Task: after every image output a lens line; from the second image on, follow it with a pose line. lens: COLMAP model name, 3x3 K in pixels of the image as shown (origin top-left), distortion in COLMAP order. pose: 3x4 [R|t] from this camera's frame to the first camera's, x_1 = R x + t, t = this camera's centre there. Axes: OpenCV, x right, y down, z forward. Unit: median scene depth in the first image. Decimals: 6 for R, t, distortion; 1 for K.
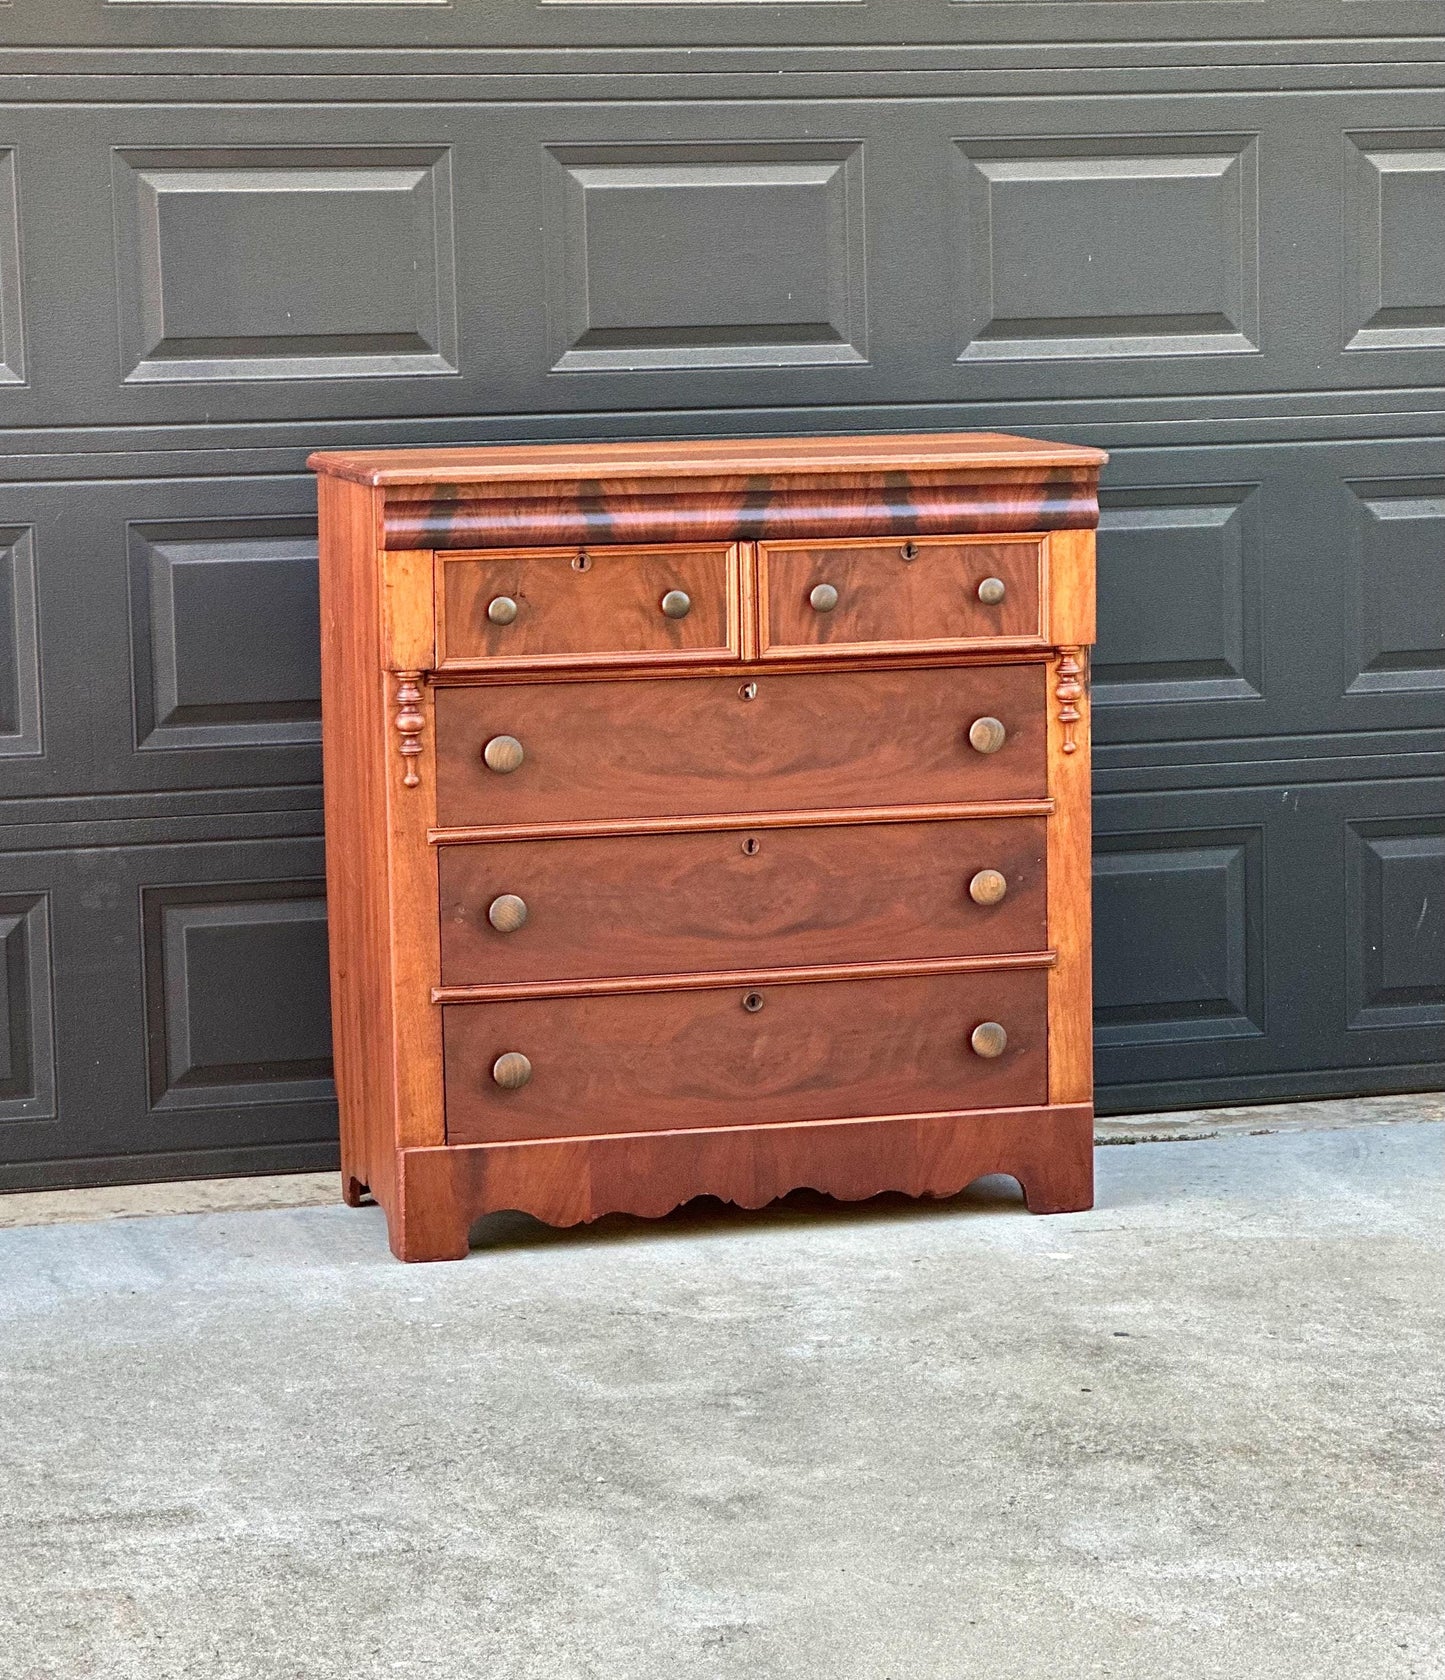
lens RADIAL K [[4537.2, 0, 686.6], [0, 4537.2, 966.2], [0, 0, 1]] dist [-0.192796, 4.724694]
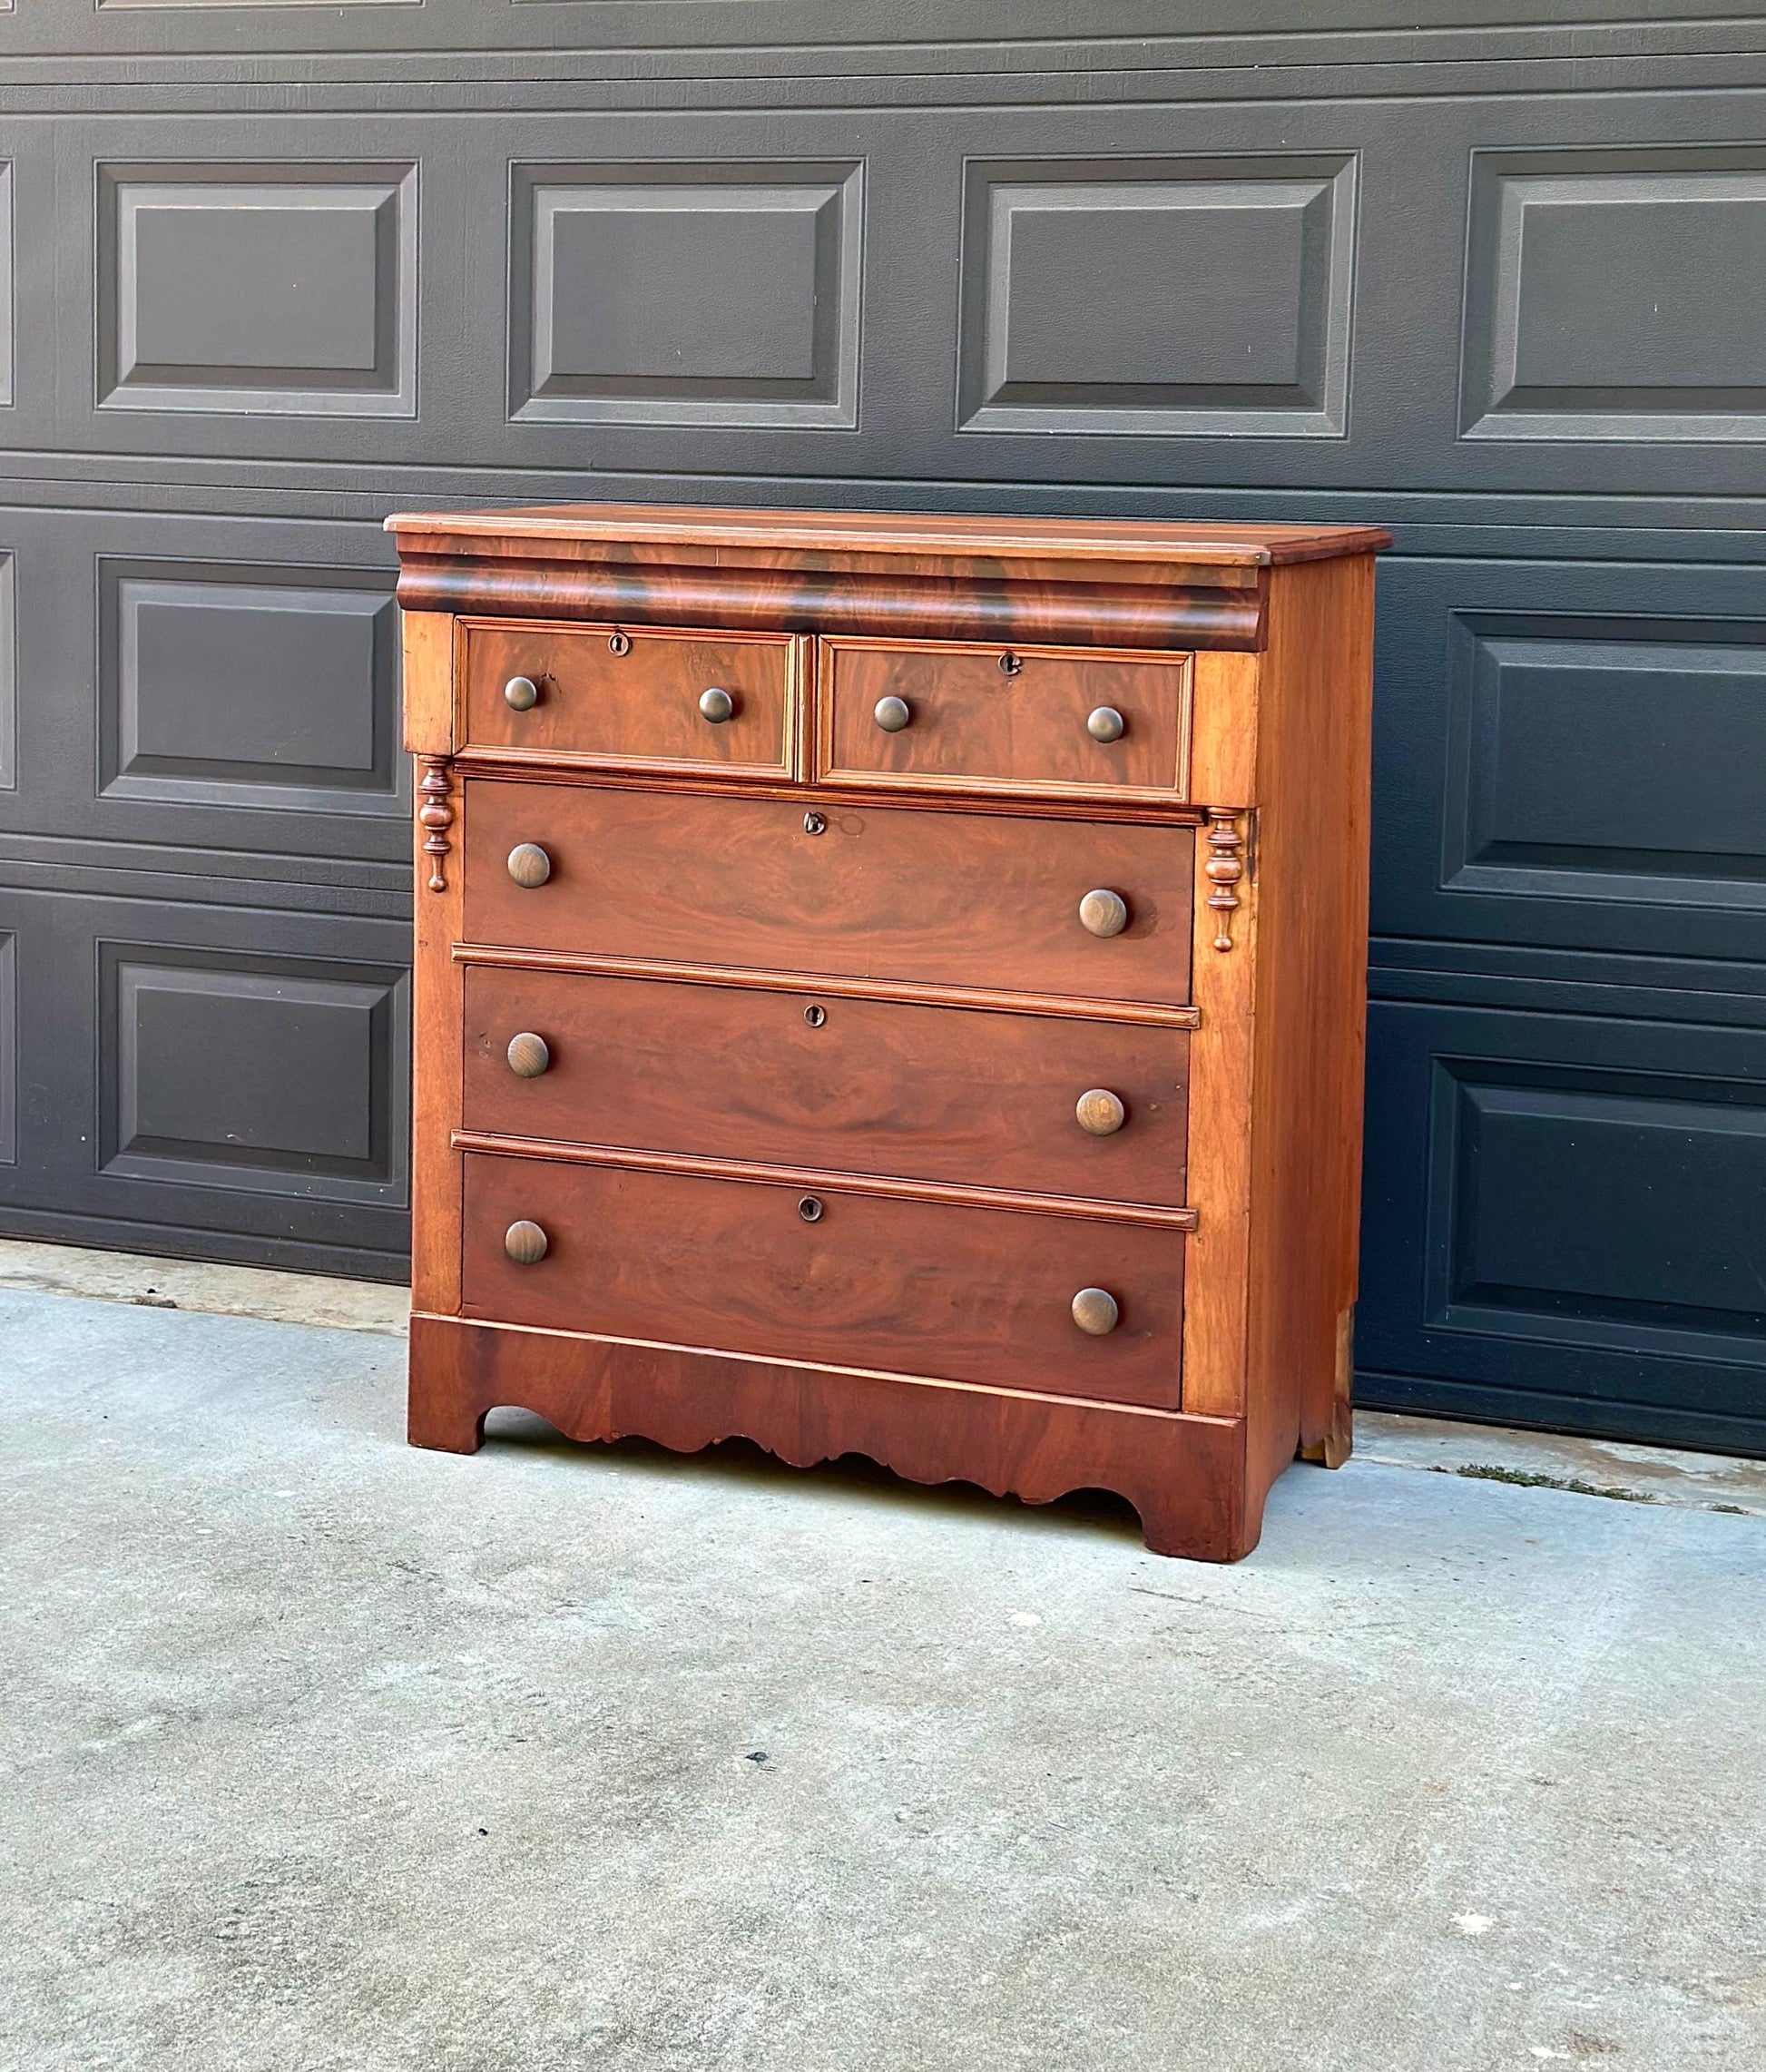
lens RADIAL K [[3556.0, 0, 889.3], [0, 3556.0, 891.2], [0, 0, 1]] dist [0.167263, -0.146679]
pose [[0.786479, 0.114055, -0.606995, 0.402700], [-0.129167, 0.991442, 0.018932, -0.061747], [0.603960, 0.063514, 0.794480, 0.508434]]
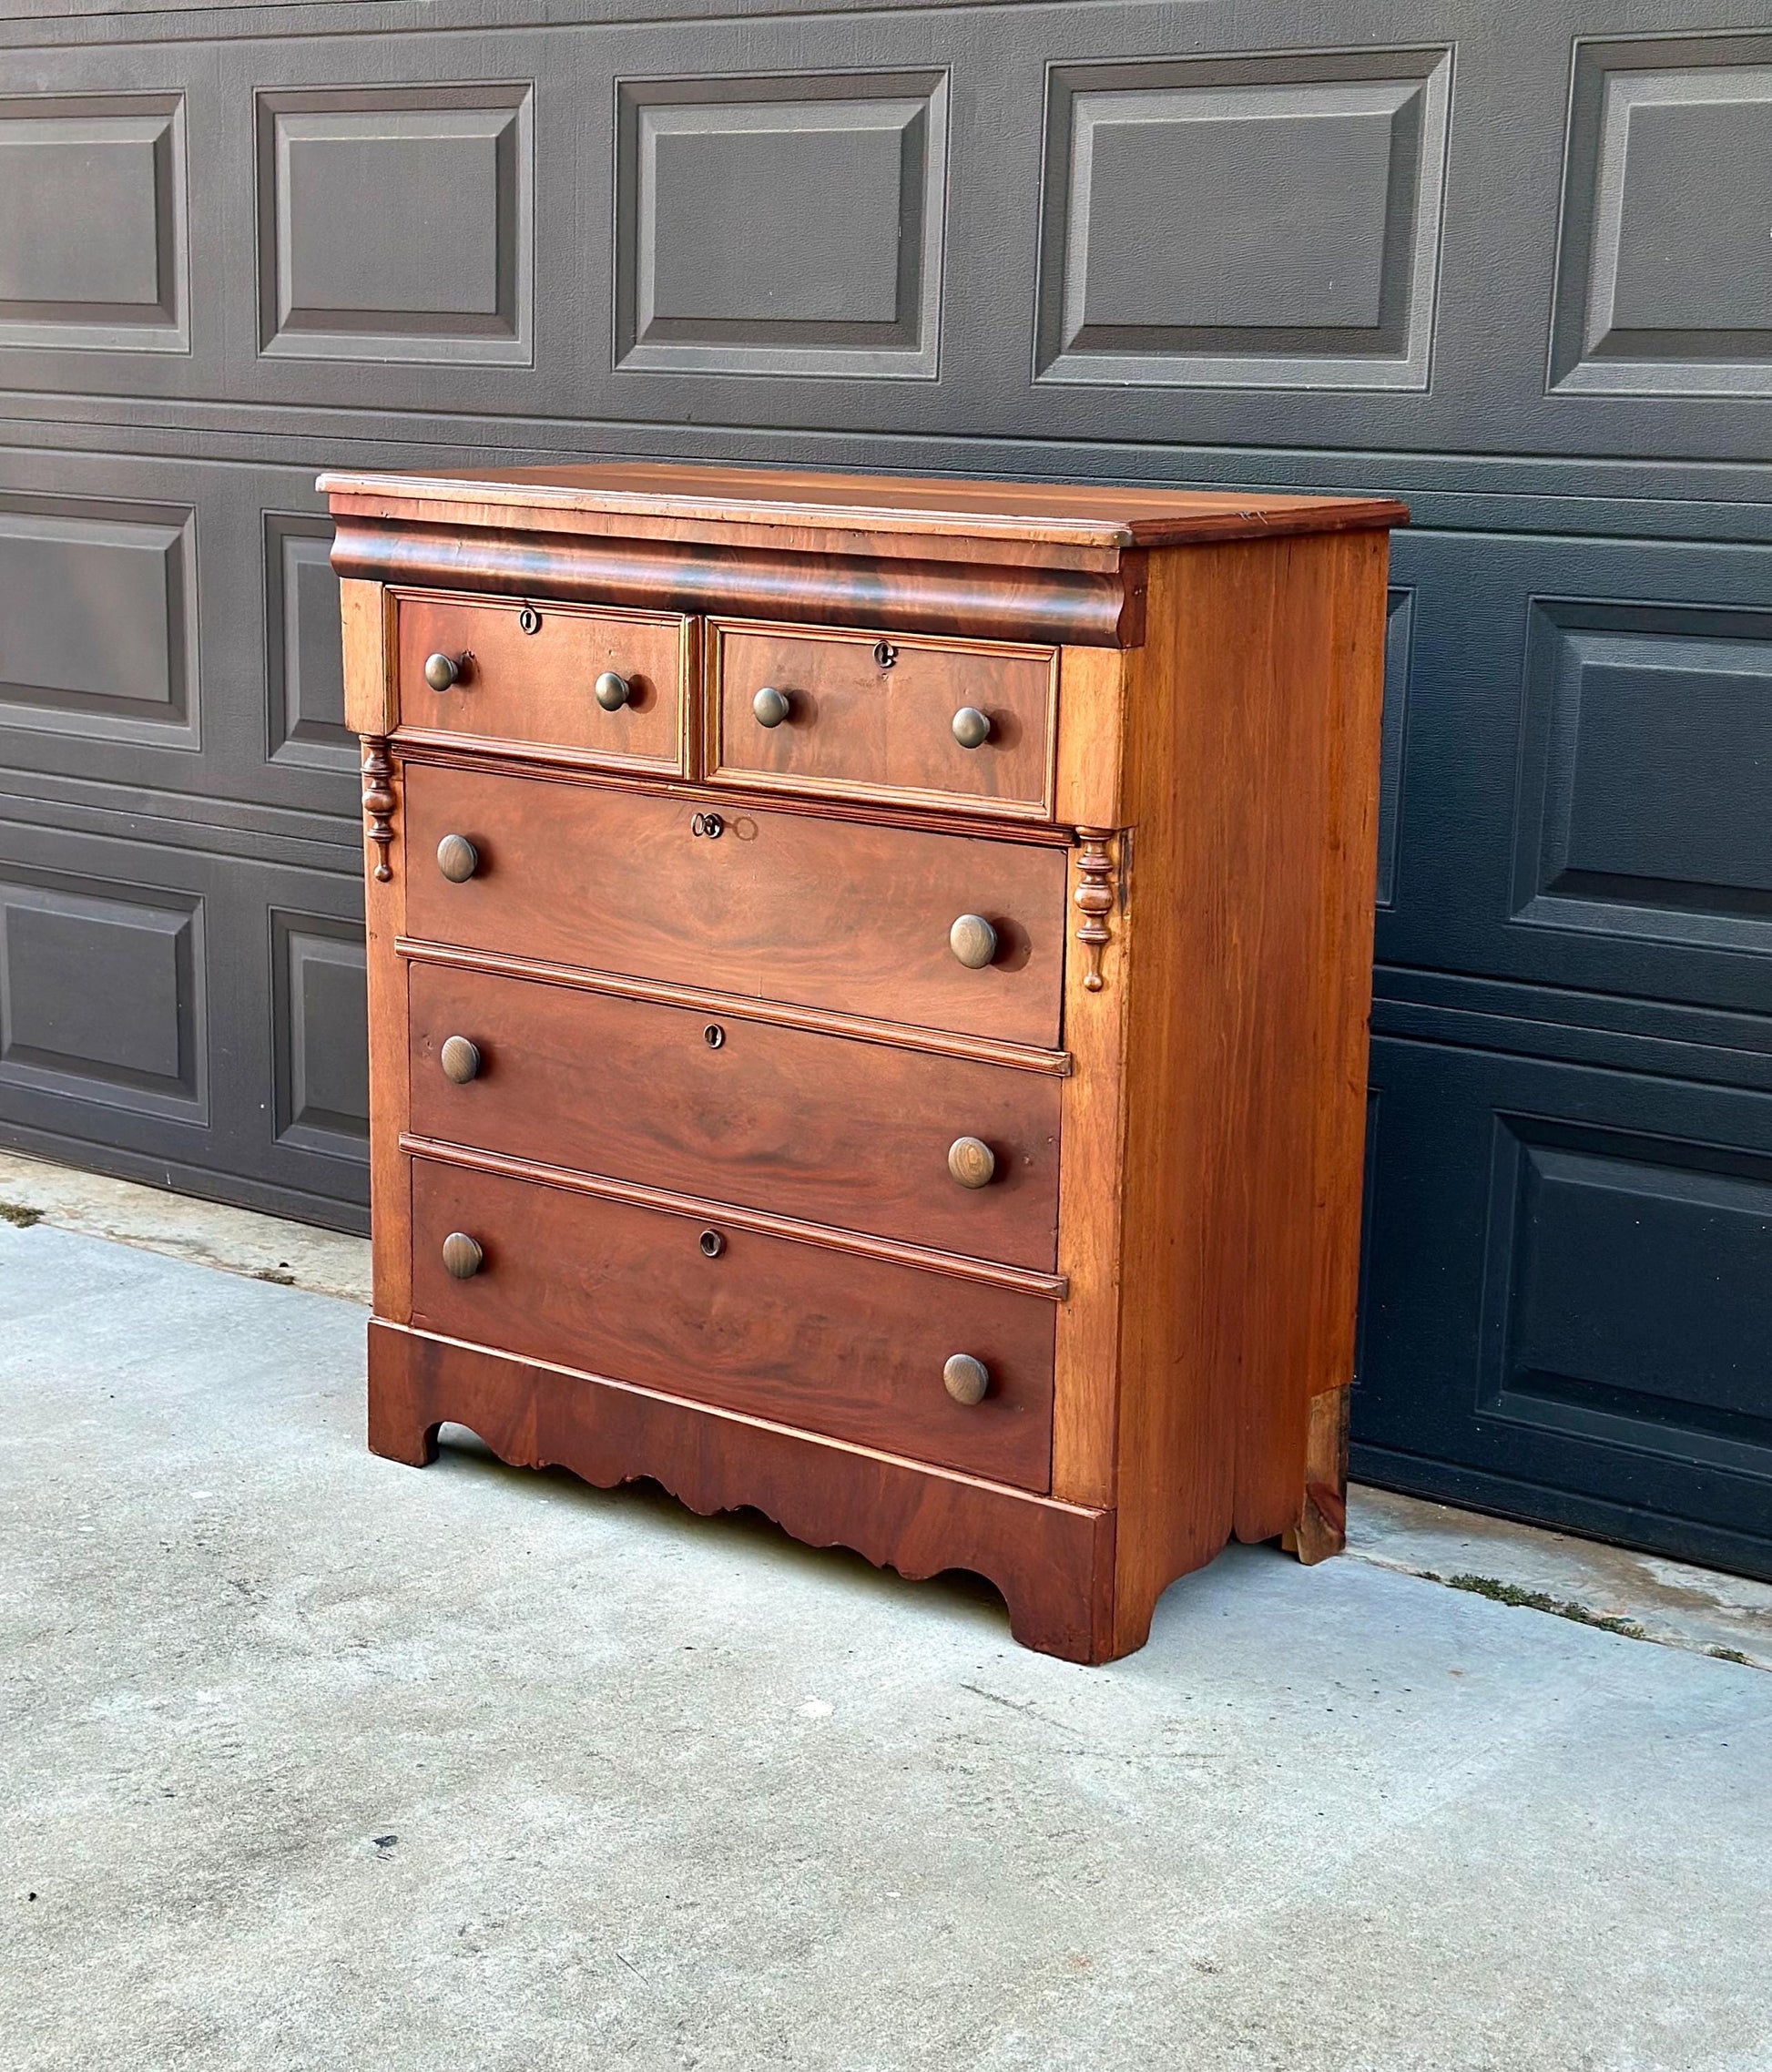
lens RADIAL K [[3447.3, 0, 887.3], [0, 3447.3, 1176.4], [0, 0, 1]] dist [0.234438, -0.586708]
pose [[0.589838, 0.216552, -0.777944, 0.470741], [-0.156174, 0.975775, 0.153210, -0.094372], [0.792276, 0.031125, 0.609369, 0.682383]]
